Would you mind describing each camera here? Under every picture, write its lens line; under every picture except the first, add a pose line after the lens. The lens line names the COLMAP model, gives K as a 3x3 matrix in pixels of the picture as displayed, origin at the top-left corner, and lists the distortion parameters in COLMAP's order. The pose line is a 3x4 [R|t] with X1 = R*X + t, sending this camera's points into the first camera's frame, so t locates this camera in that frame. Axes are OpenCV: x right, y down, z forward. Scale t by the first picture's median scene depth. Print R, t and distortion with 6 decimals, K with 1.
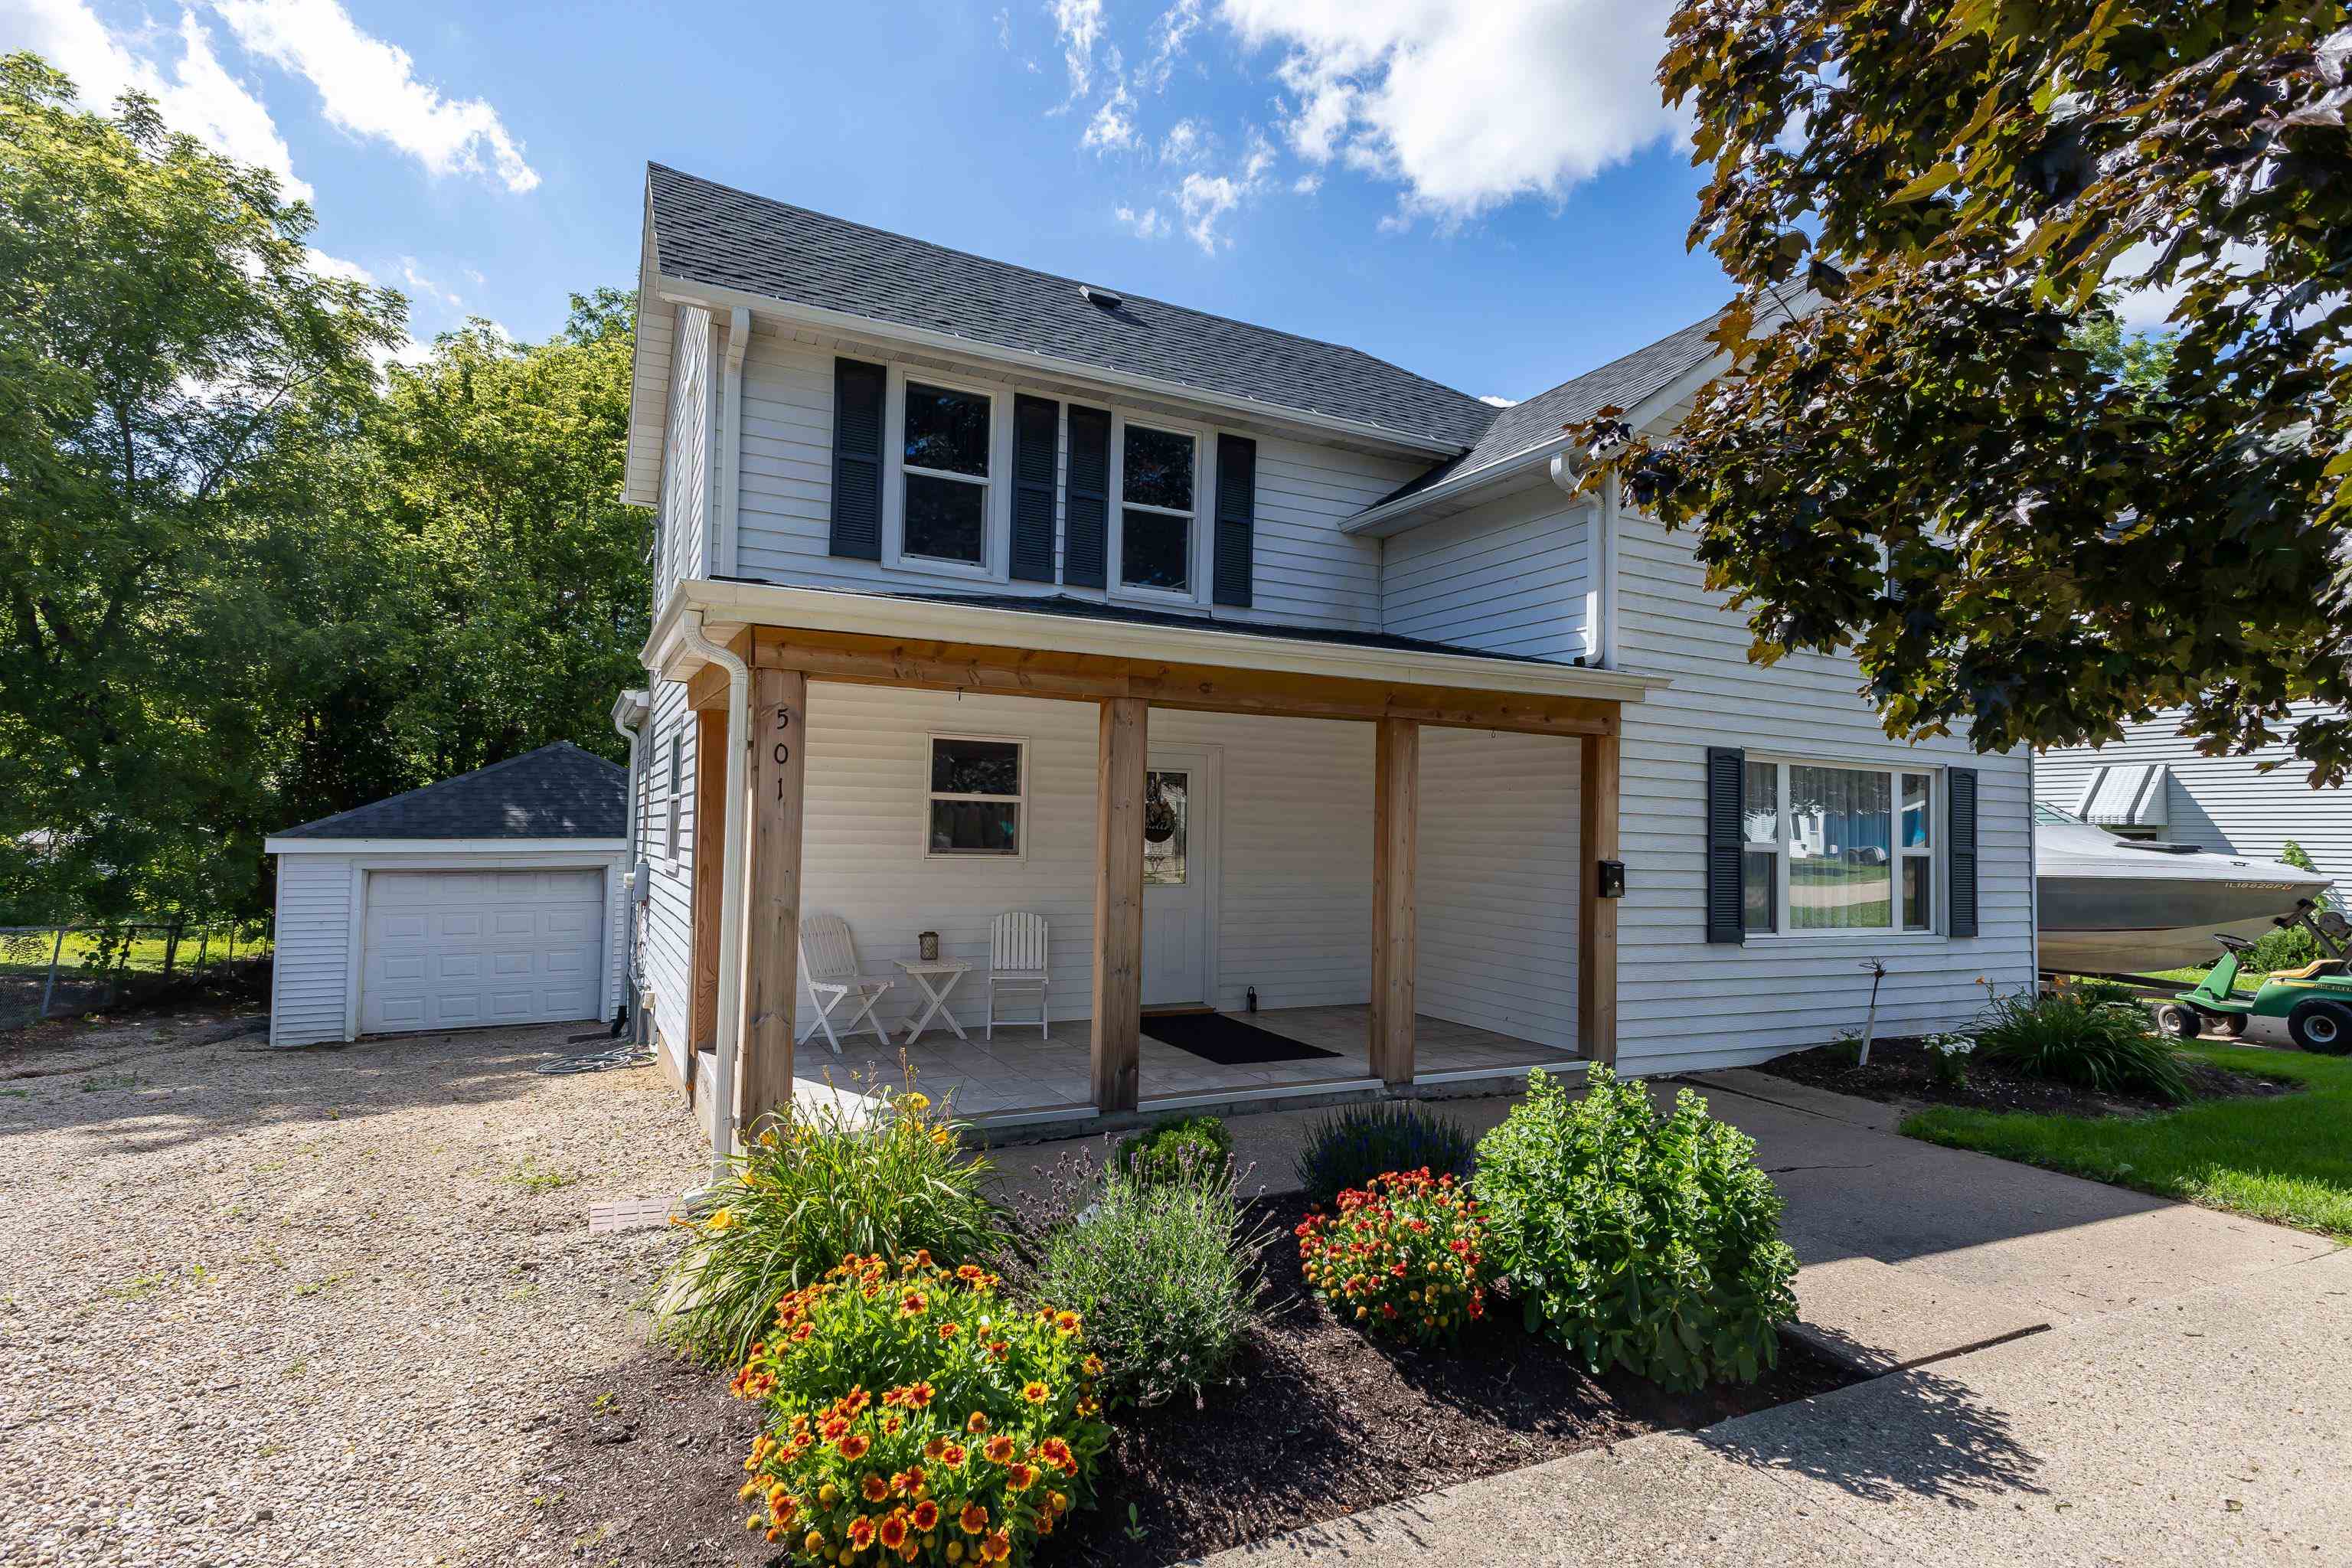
lens RADIAL K [[1202.2, 0, 1180.9], [0, 1202.2, 780.8], [0, 0, 1]] dist [0.023238, -0.000418]
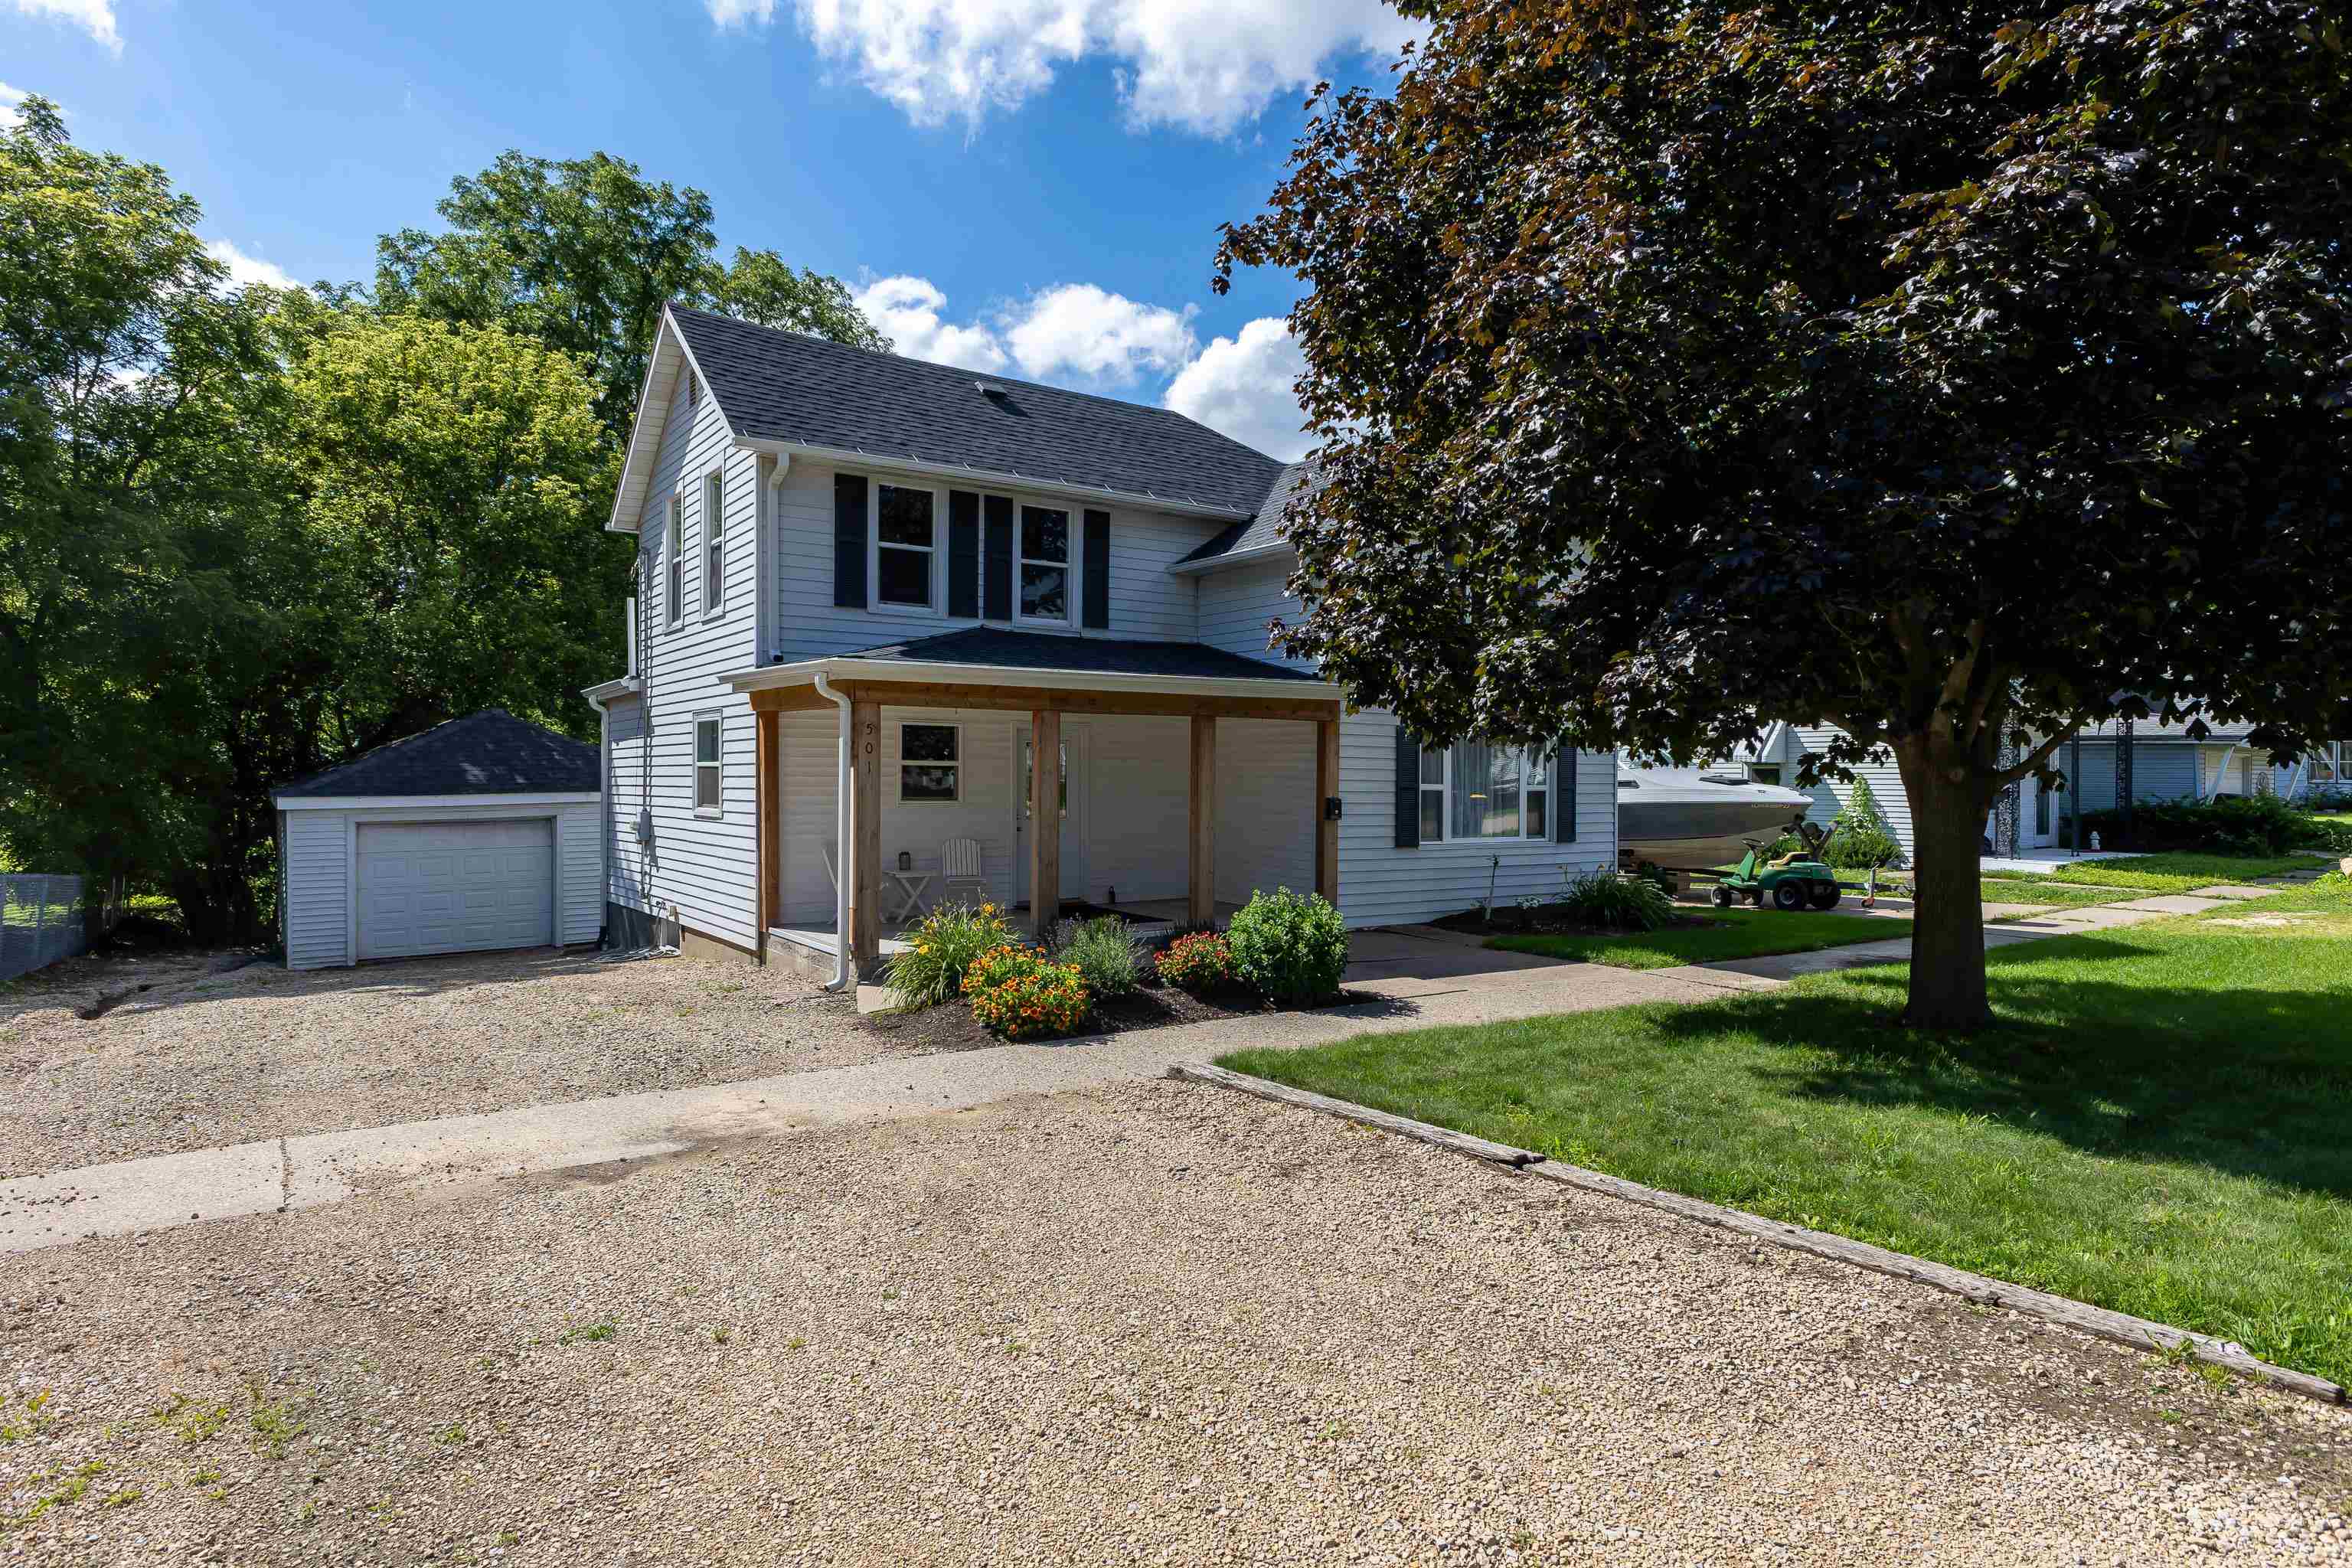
lens RADIAL K [[1357.2, 0, 1176.6], [0, 1357.2, 789.7], [0, 0, 1]] dist [0.005908, 0.000927]
pose [[0.990514, -0.016556, 0.136410, -0.095073], [0.008866, 0.998347, 0.056791, -0.045930], [-0.137124, -0.055043, 0.989023, -0.710814]]
